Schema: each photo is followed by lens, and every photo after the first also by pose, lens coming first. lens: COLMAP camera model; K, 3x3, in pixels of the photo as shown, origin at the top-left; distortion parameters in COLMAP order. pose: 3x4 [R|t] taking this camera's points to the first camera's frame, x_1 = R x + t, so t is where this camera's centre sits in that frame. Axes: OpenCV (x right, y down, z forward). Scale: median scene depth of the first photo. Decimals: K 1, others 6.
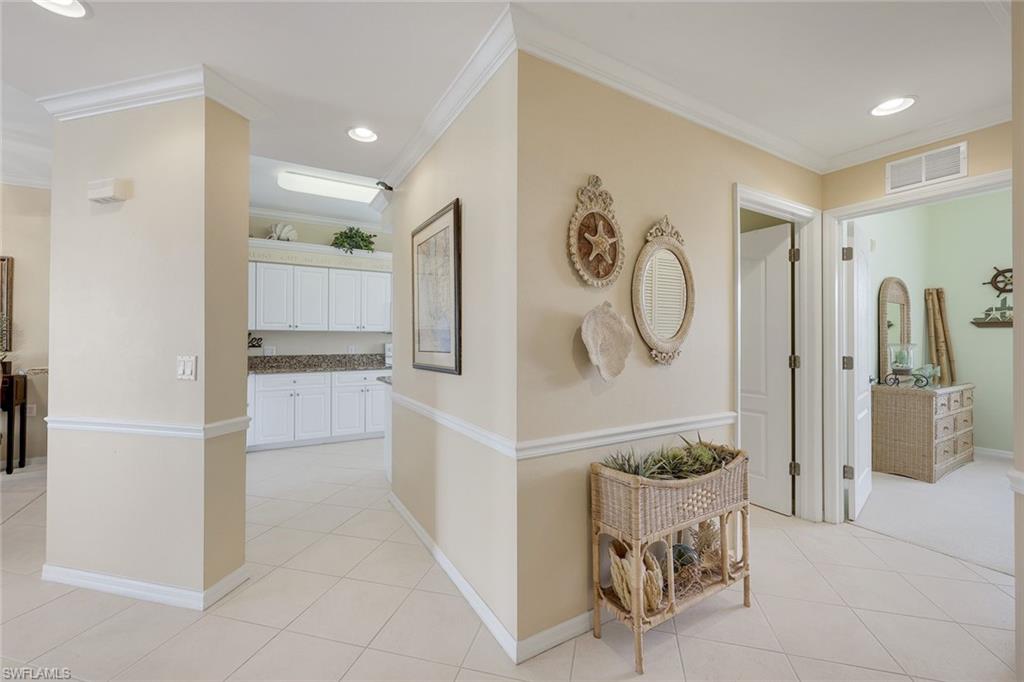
lens RADIAL K [[412.8, 0, 508.2], [0, 412.8, 336.2], [0, 0, 1]] dist [-0.001929, 0.000813]
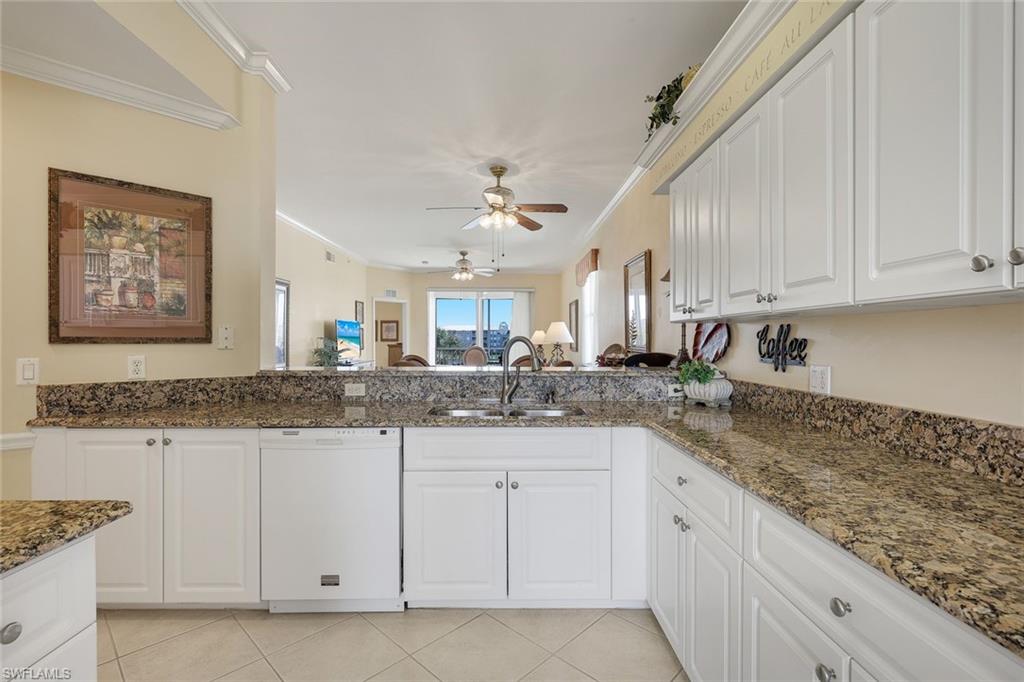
lens RADIAL K [[468.6, 0, 511.8], [0, 468.6, 343.5], [0, 0, 1]] dist [0.002022, 0.000654]
pose [[-0.495518, 0.004063, -0.868588, -0.184125], [0.003377, 0.999991, 0.002751, 0.008074], [0.868591, -0.001570, -0.495527, 1.296633]]
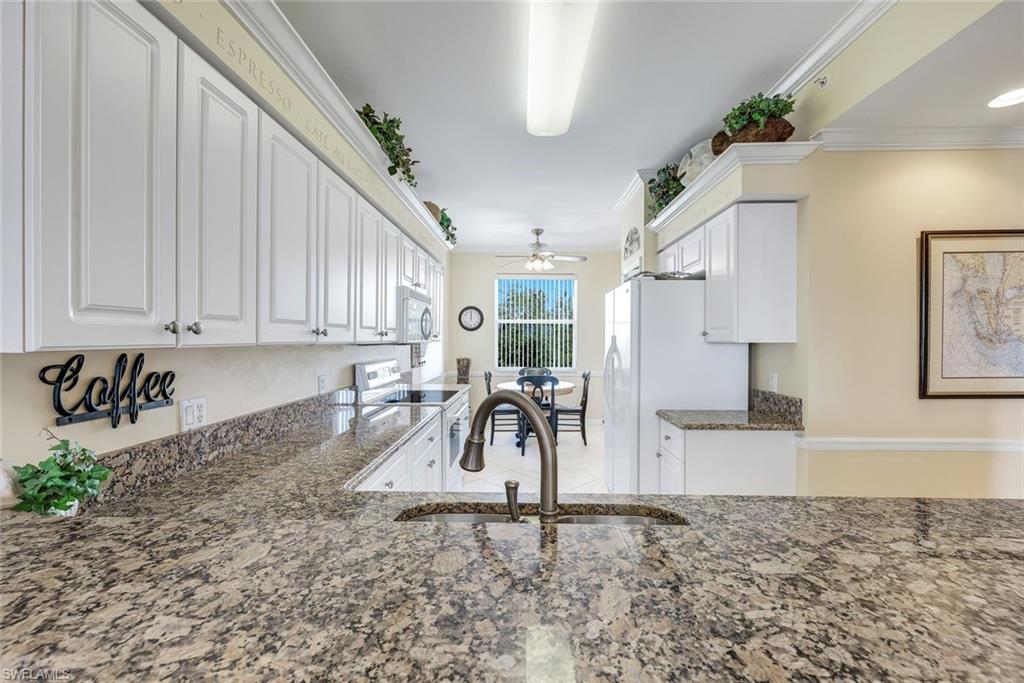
lens RADIAL K [[412.8, 0, 514.4], [0, 412.8, 343.4], [0, 0, 1]] dist [-0.001929, 0.000813]
pose [[0.528615, -0.010189, 0.848800, -0.941448], [-0.008910, 0.999806, 0.017550, -0.028427], [-0.848815, -0.016840, 0.528422, 0.867457]]
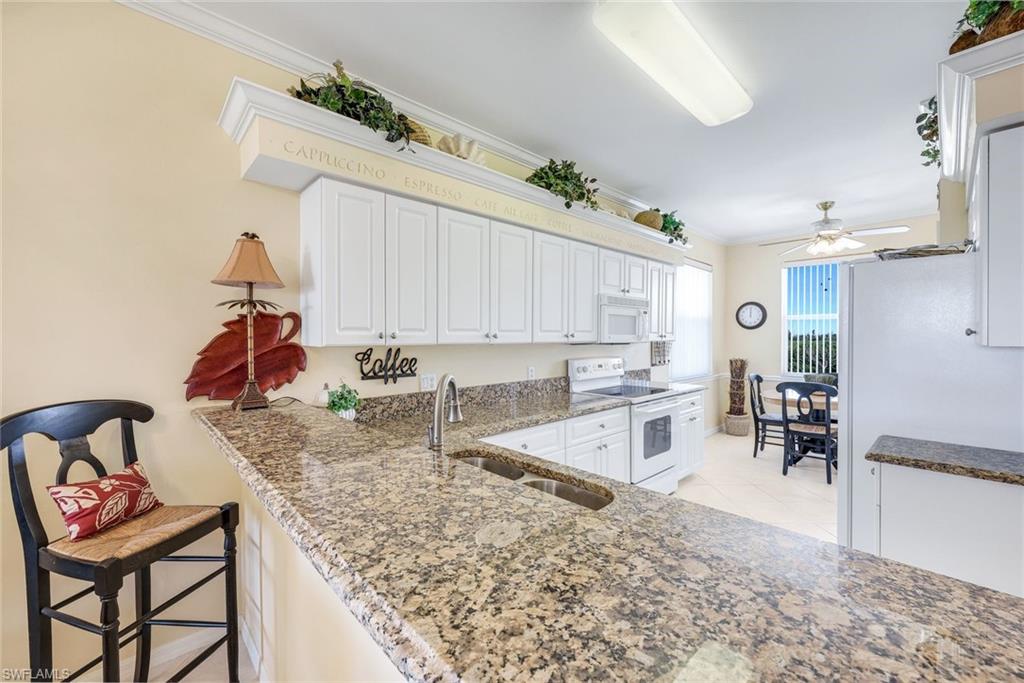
lens RADIAL K [[412.8, 0, 515.8], [0, 412.8, 341.8], [0, 0, 1]] dist [-0.001929, 0.000813]
pose [[0.974316, -0.006040, 0.225104, -0.782723], [0.001361, 0.999780, 0.020934, -0.035212], [-0.225181, -0.020090, 0.974110, 0.620572]]
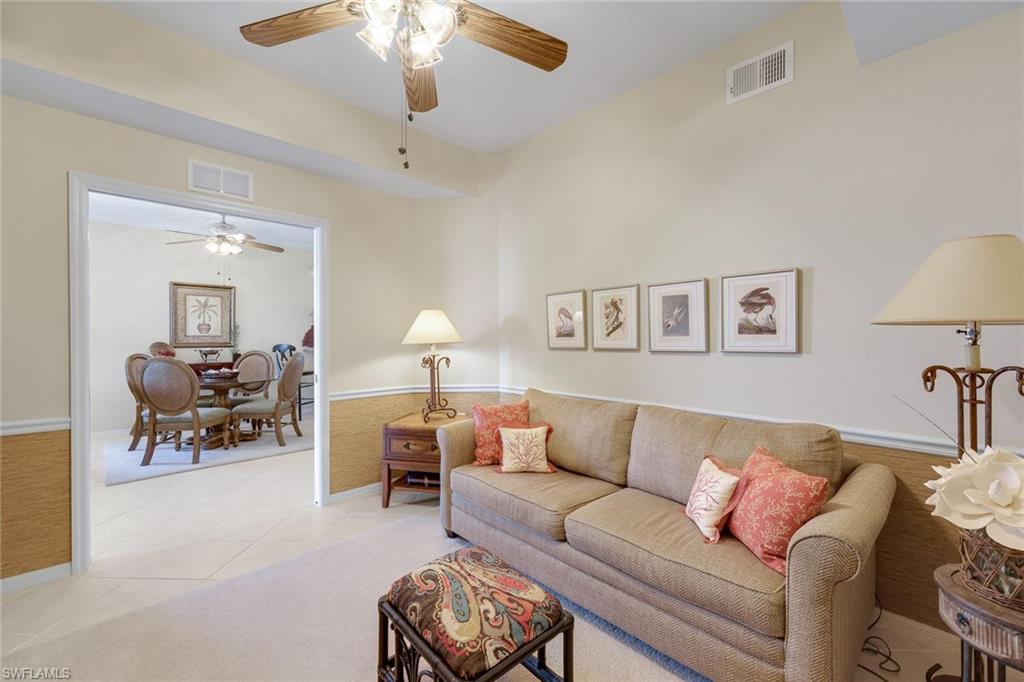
lens RADIAL K [[412.8, 0, 509.7], [0, 412.8, 337.4], [0, 0, 1]] dist [-0.001929, 0.000813]
pose [[0.975592, -0.005469, 0.219524, -0.558603], [0.003905, 0.999964, 0.007561, -0.008166], [-0.219557, -0.006519, 0.975578, -0.780951]]
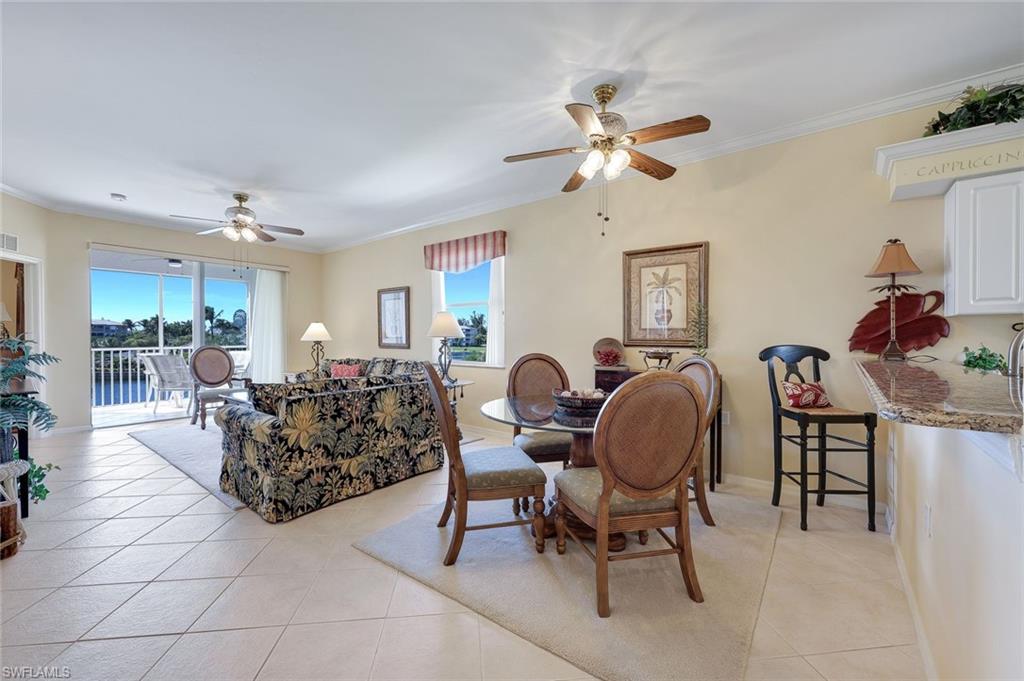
lens RADIAL K [[412.8, 0, 509.6], [0, 412.8, 337.9], [0, 0, 1]] dist [-0.001929, 0.000813]
pose [[0.360046, 0.001174, -0.932934, -0.554966], [0.007799, 0.999960, 0.004269, 0.007863], [0.932902, -0.008813, 0.360023, 0.296425]]
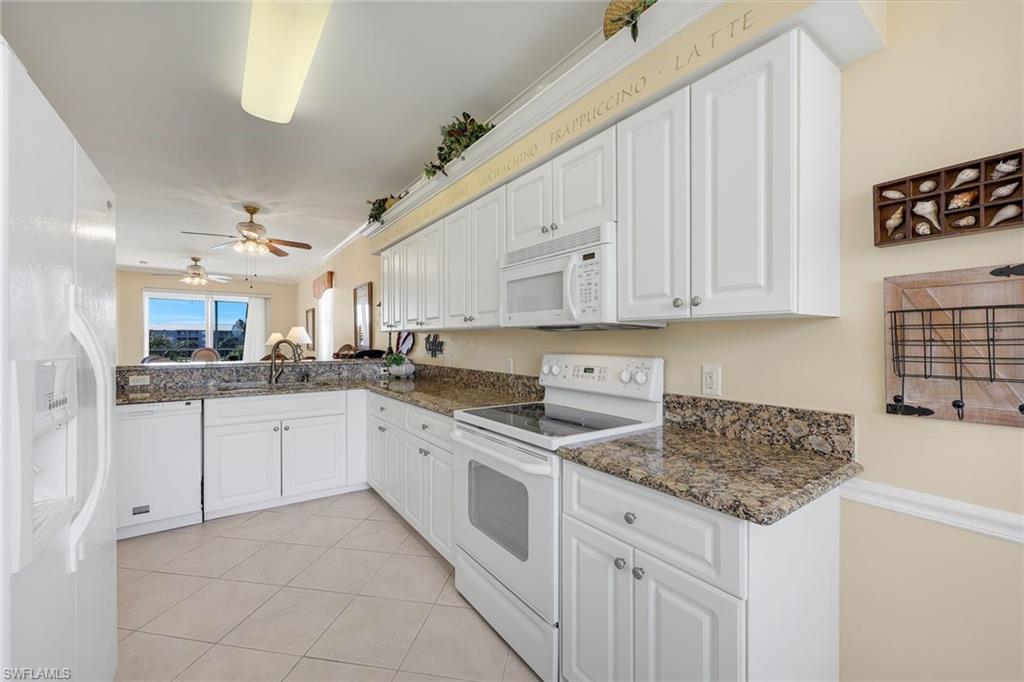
lens RADIAL K [[412.8, 0, 510.8], [0, 412.8, 340.8], [0, 0, 1]] dist [-0.001929, 0.000813]
pose [[0.079161, -0.002128, -0.996860, 0.181117], [0.005872, 0.999981, -0.001669, 0.006534], [0.996845, -0.005721, 0.079172, 1.403977]]
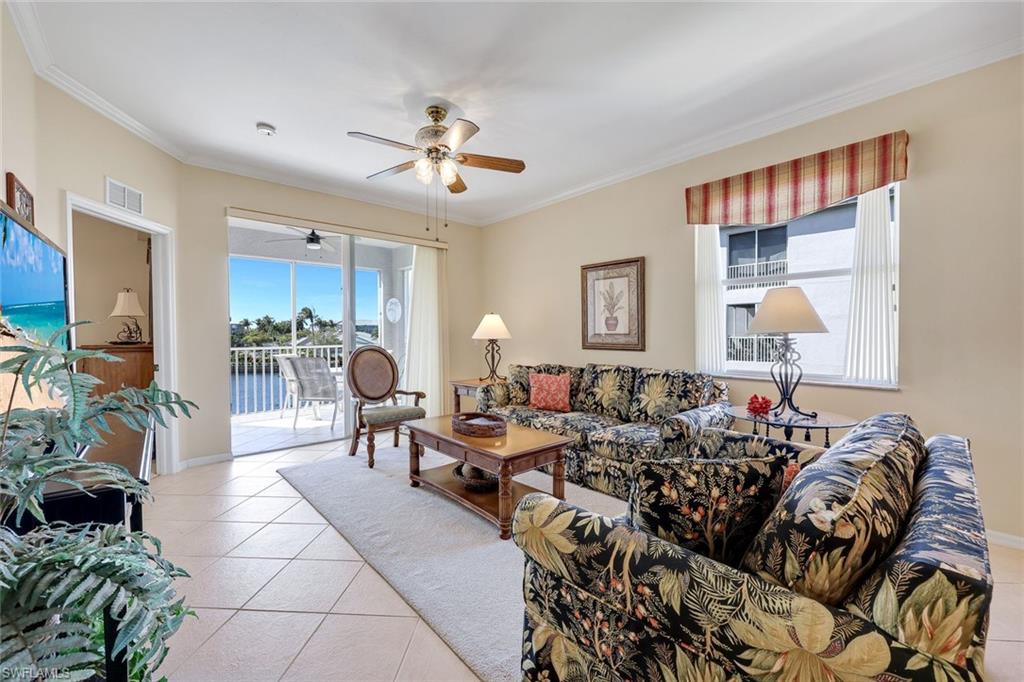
lens RADIAL K [[412.8, 0, 508.0], [0, 412.8, 338.0], [0, 0, 1]] dist [-0.001929, 0.000813]
pose [[0.189255, 0.009420, -0.981883, -1.209463], [0.012246, 0.999854, 0.011952, 0.003747], [0.981852, -0.014286, 0.189112, -0.029504]]
